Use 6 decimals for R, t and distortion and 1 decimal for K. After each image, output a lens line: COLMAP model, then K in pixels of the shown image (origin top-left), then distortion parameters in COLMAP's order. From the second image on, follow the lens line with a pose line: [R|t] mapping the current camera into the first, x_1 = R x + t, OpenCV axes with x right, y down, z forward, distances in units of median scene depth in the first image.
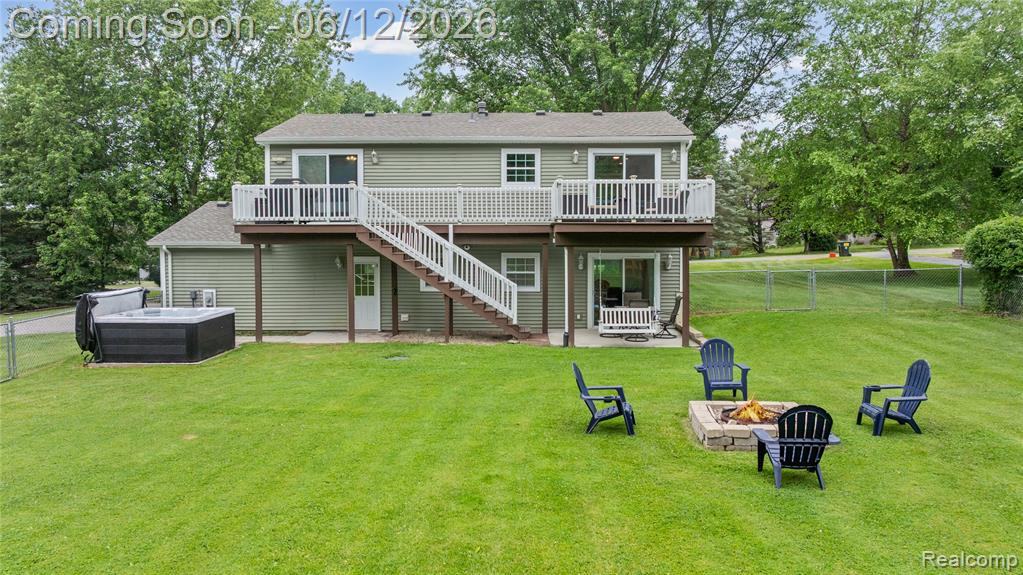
lens RADIAL K [[731.0, 0, 511.5], [0, 731.0, 287.5], [0, 0, 1]] dist [-0.012693, -0.000826]
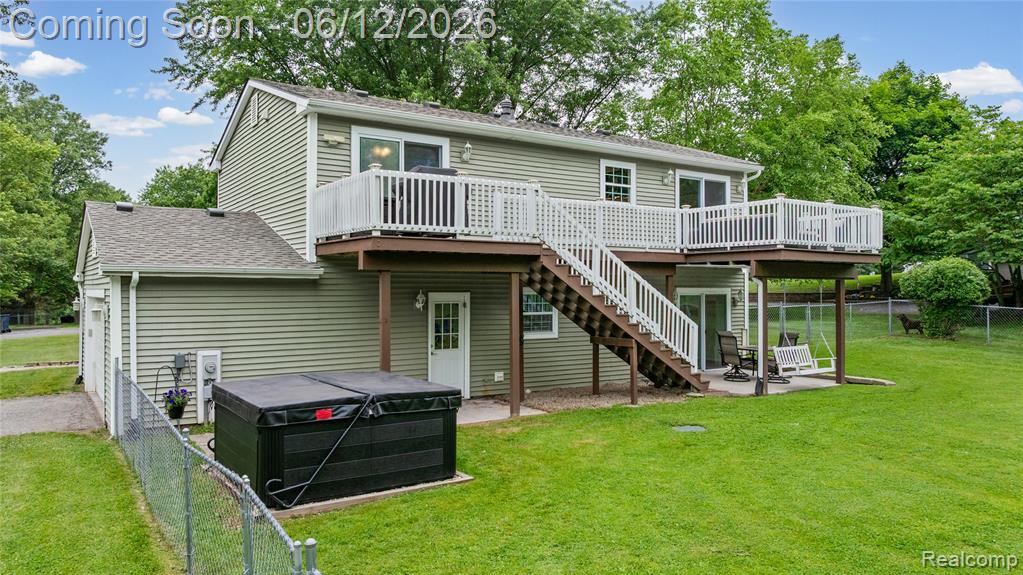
lens RADIAL K [[731.0, 0, 511.5], [0, 731.0, 287.5], [0, 0, 1]] dist [-0.012693, -0.000826]
pose [[0.815777, 0.003053, 0.578359, -0.573958], [0.036884, 0.997676, -0.057292, -0.005206], [-0.577190, 0.068070, 0.813768, 0.416668]]
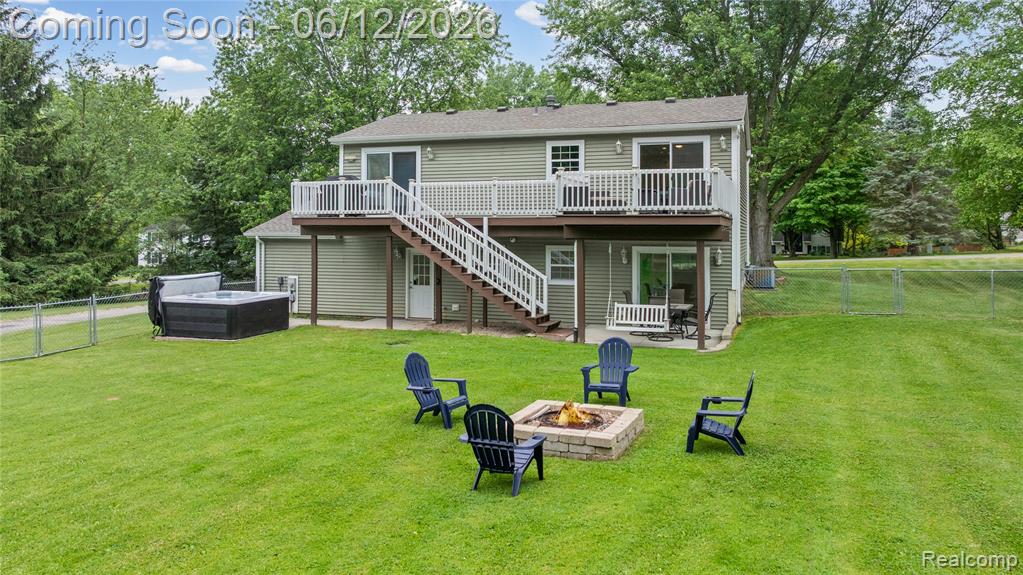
lens RADIAL K [[748.2, 0, 520.1], [0, 748.2, 238.1], [0, 0, 1]] dist [-0.011370, -0.001924]
pose [[0.951981, 0.006134, -0.306095, 0.271685], [-0.023800, 0.998256, -0.054015, -0.001739], [0.305230, 0.058706, 0.950467, 0.024771]]
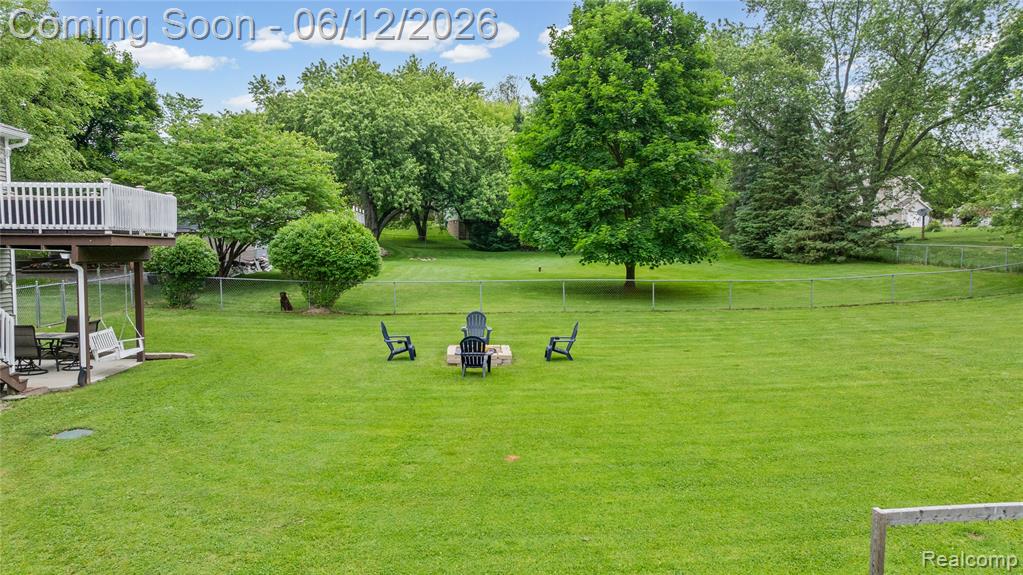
lens RADIAL K [[731.0, 0, 511.5], [0, 731.0, 287.5], [0, 0, 1]] dist [-0.012693, -0.000826]
pose [[-0.139258, -0.053587, 0.988805, -0.695965], [0.064208, 0.995945, 0.063017, -0.042899], [-0.988172, 0.072264, -0.135253, 0.558777]]
